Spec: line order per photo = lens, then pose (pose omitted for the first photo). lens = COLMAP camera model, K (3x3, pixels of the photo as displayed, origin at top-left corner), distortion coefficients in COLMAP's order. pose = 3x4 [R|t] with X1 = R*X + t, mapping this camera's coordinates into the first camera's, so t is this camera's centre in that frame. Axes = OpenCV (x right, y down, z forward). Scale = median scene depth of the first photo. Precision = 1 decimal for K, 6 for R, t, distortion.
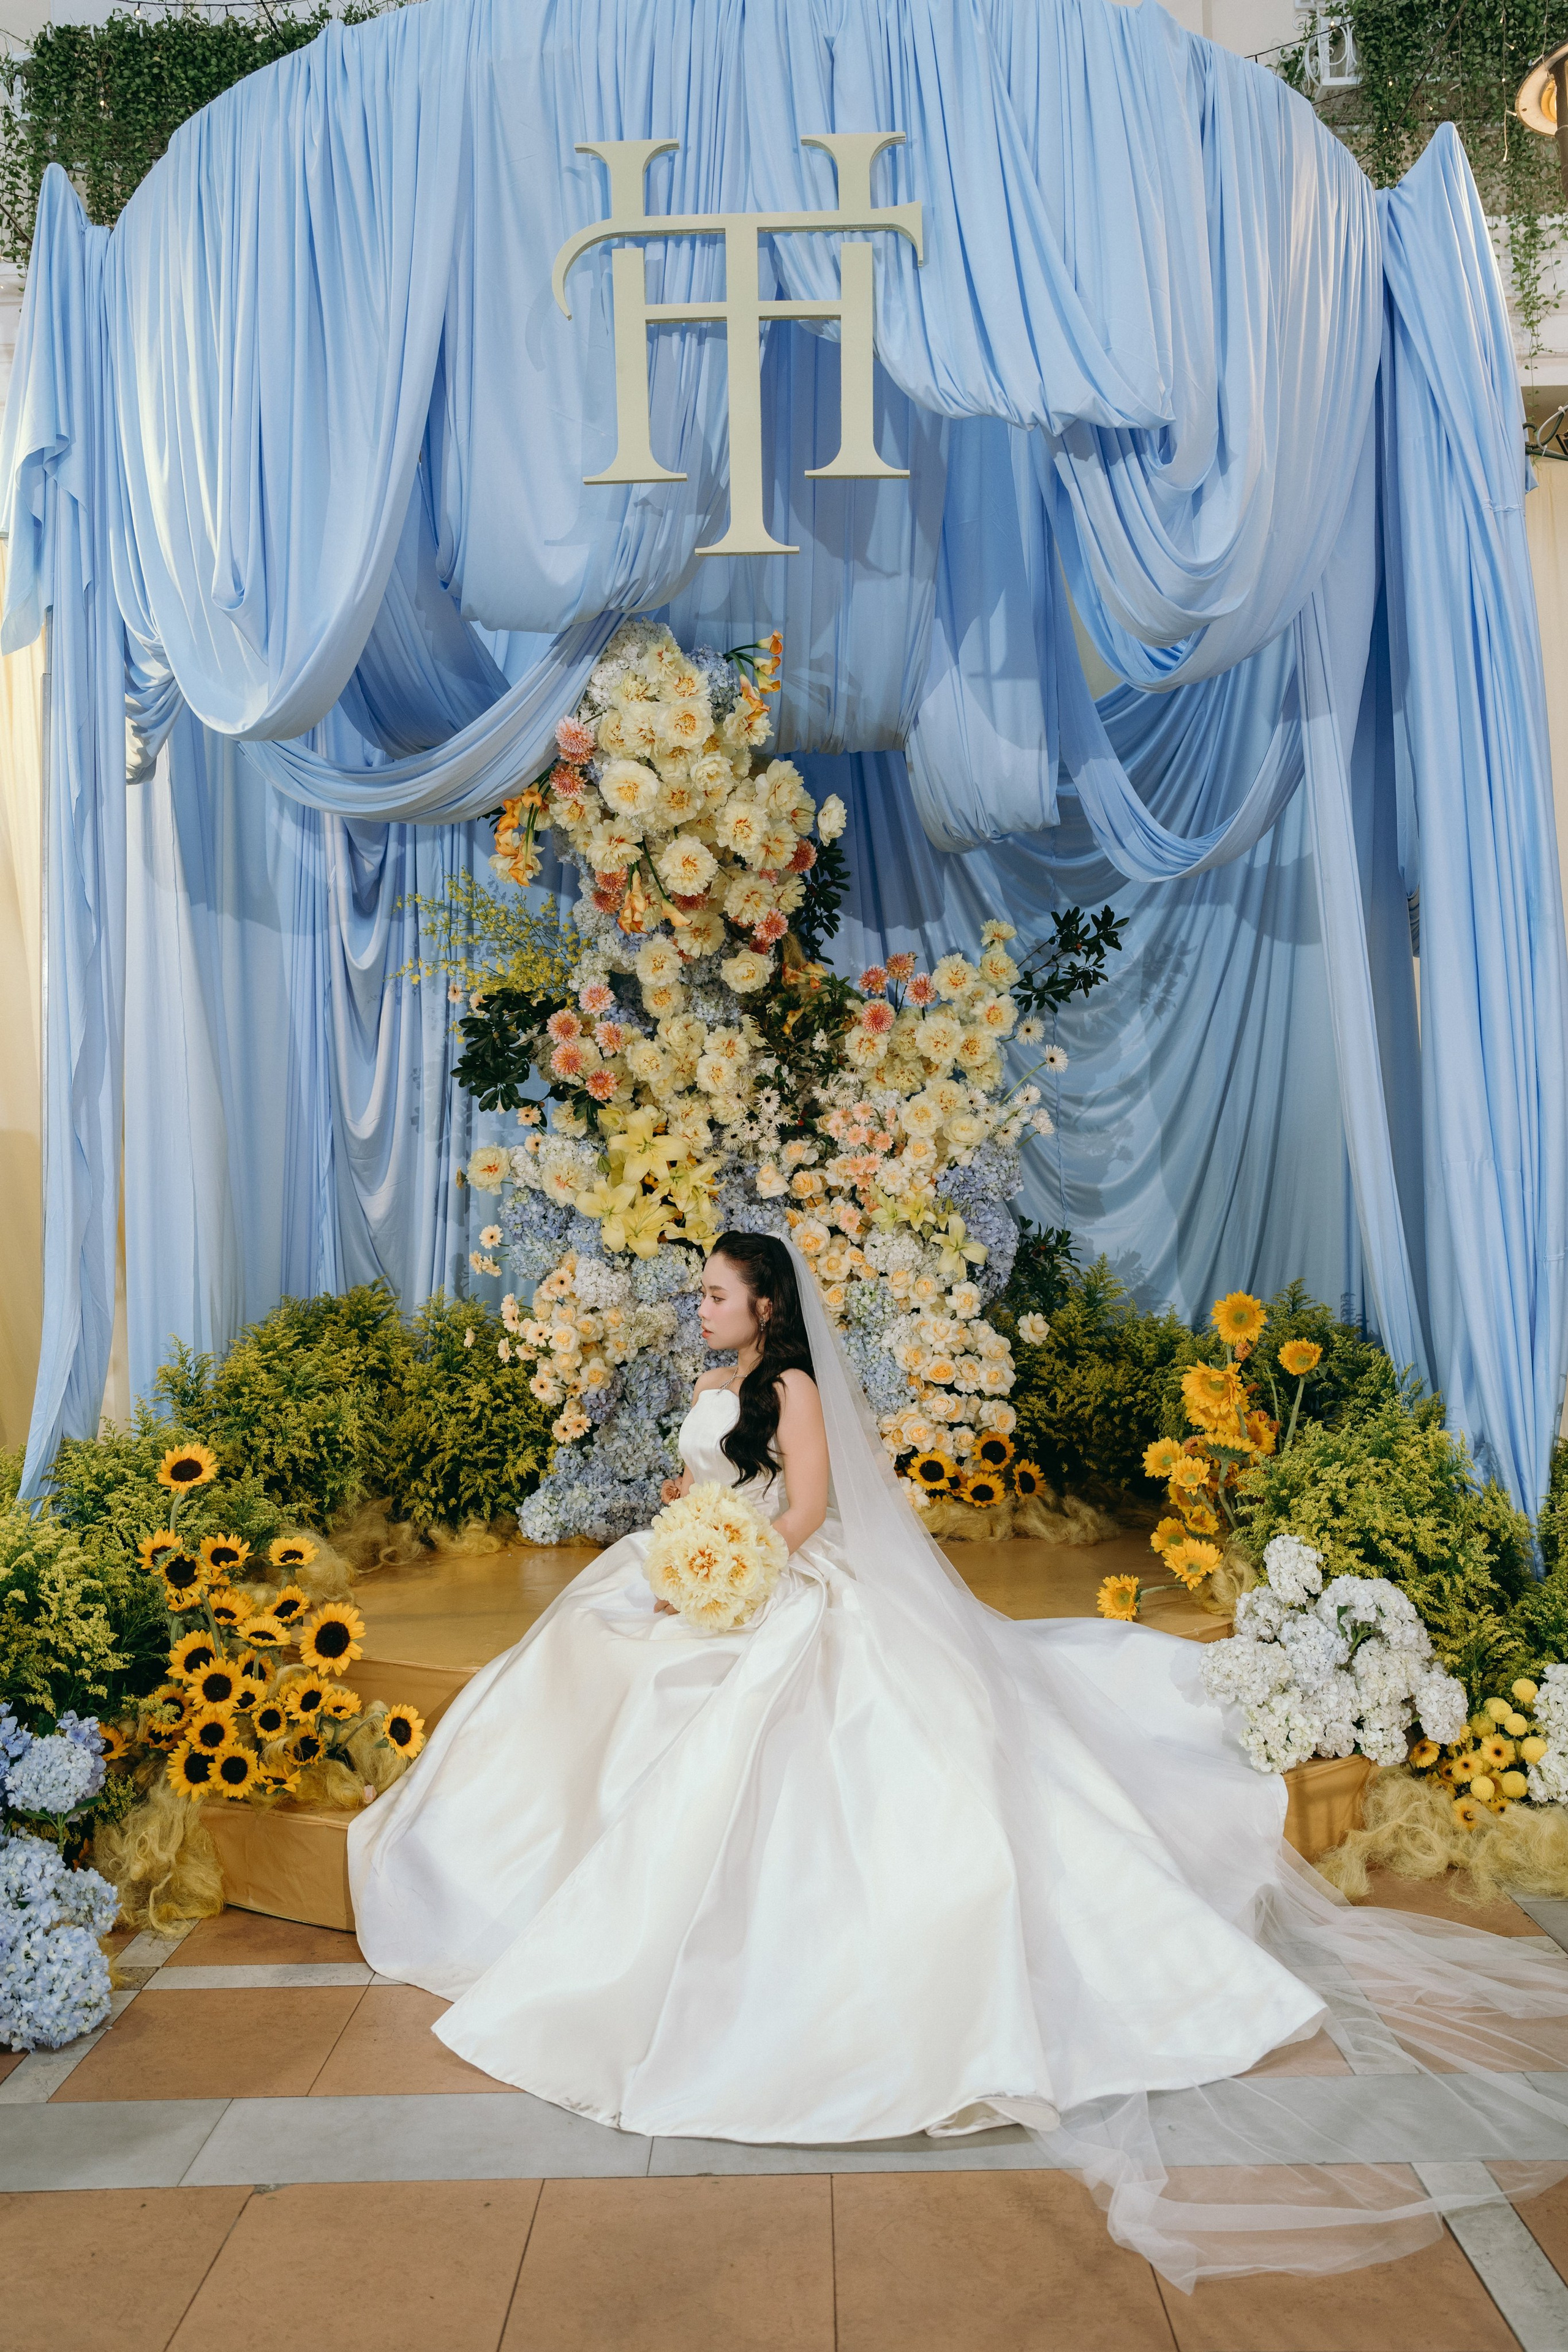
lens RADIAL K [[1869.3, 0, 784.0], [0, 1869.3, 1176.0], [0, 0, 1]] dist [-0.043570, 0.001538]
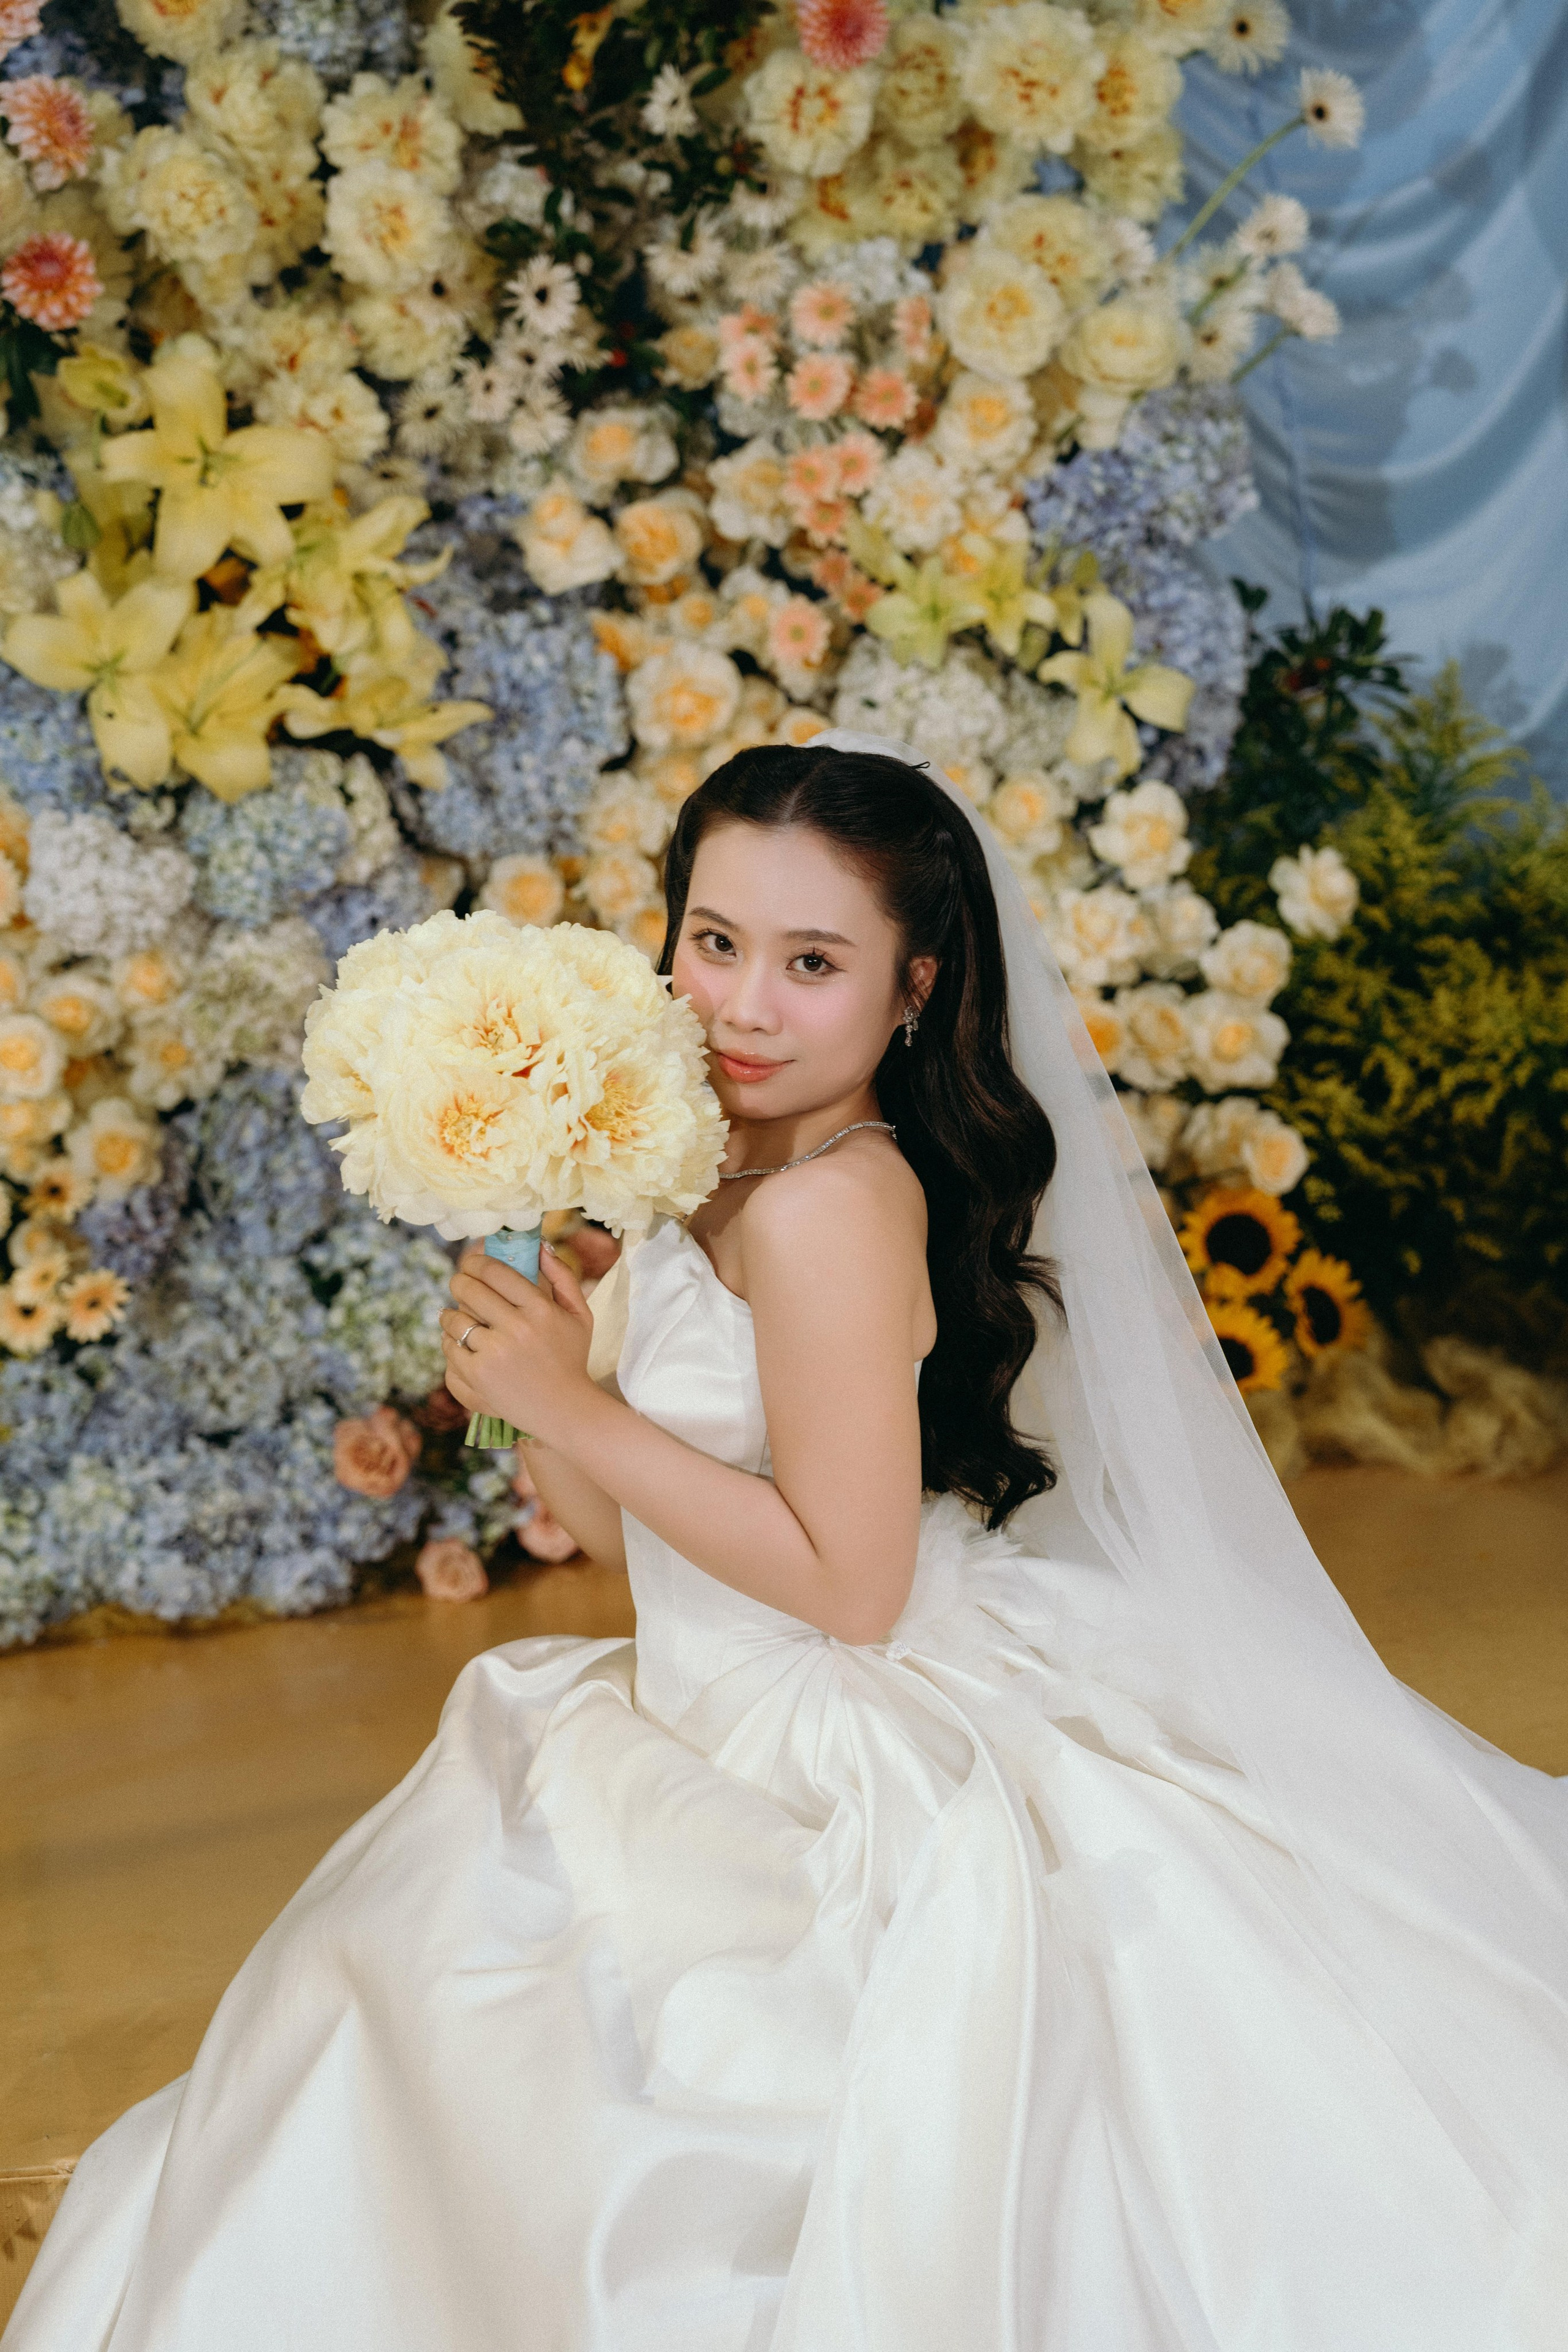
lens RADIAL K [[4521.6, 0, 792.1], [0, 4521.6, 1158.4], [0, 0, 1]] dist [0.320382, -0.242601]
pose [[0.980022, -0.104478, 0.169238, -0.119191], [0.076691, 0.983620, 0.163127, -0.018635], [-0.183509, -0.146889, 0.971981, 0.161348]]
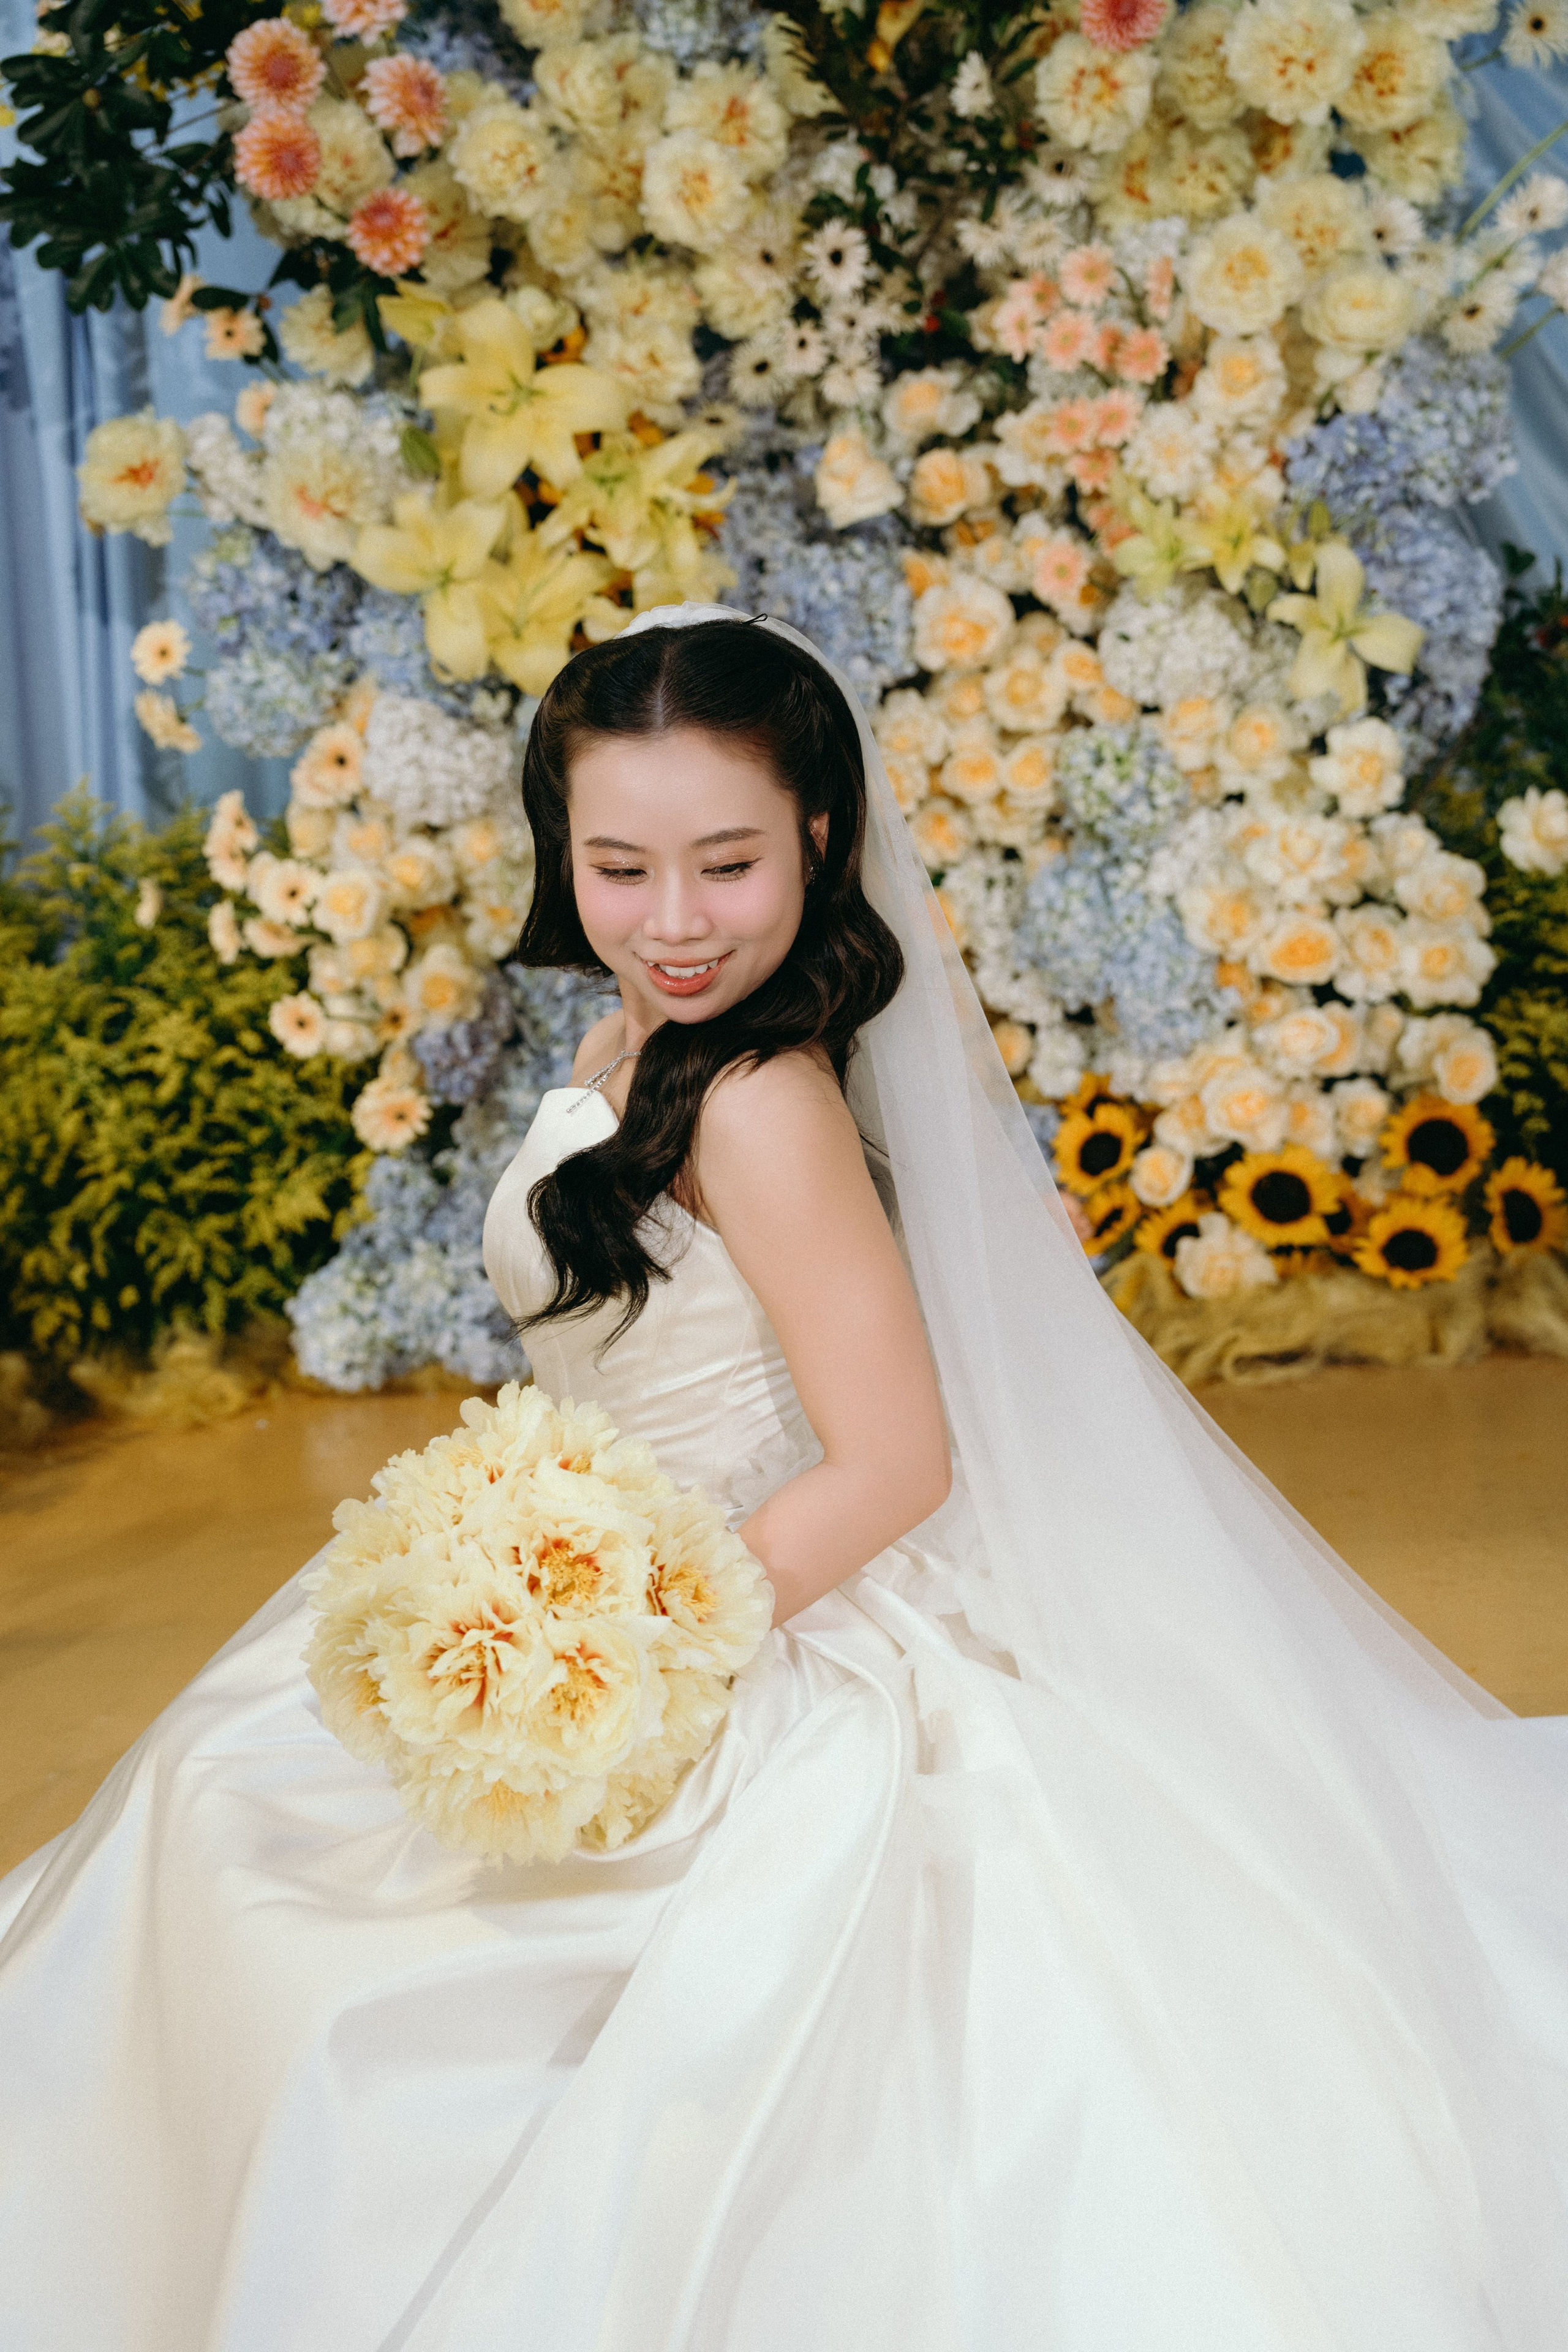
lens RADIAL K [[2967.5, 0, 796.9], [0, 2967.5, 1124.1], [0, 0, 1]] dist [0.121209, 0.042748]
pose [[0.995862, -0.027622, -0.086581, 0.031055], [0.043499, 0.981348, 0.187256, 0.017525], [0.079793, -0.190247, 0.978488, 0.362858]]
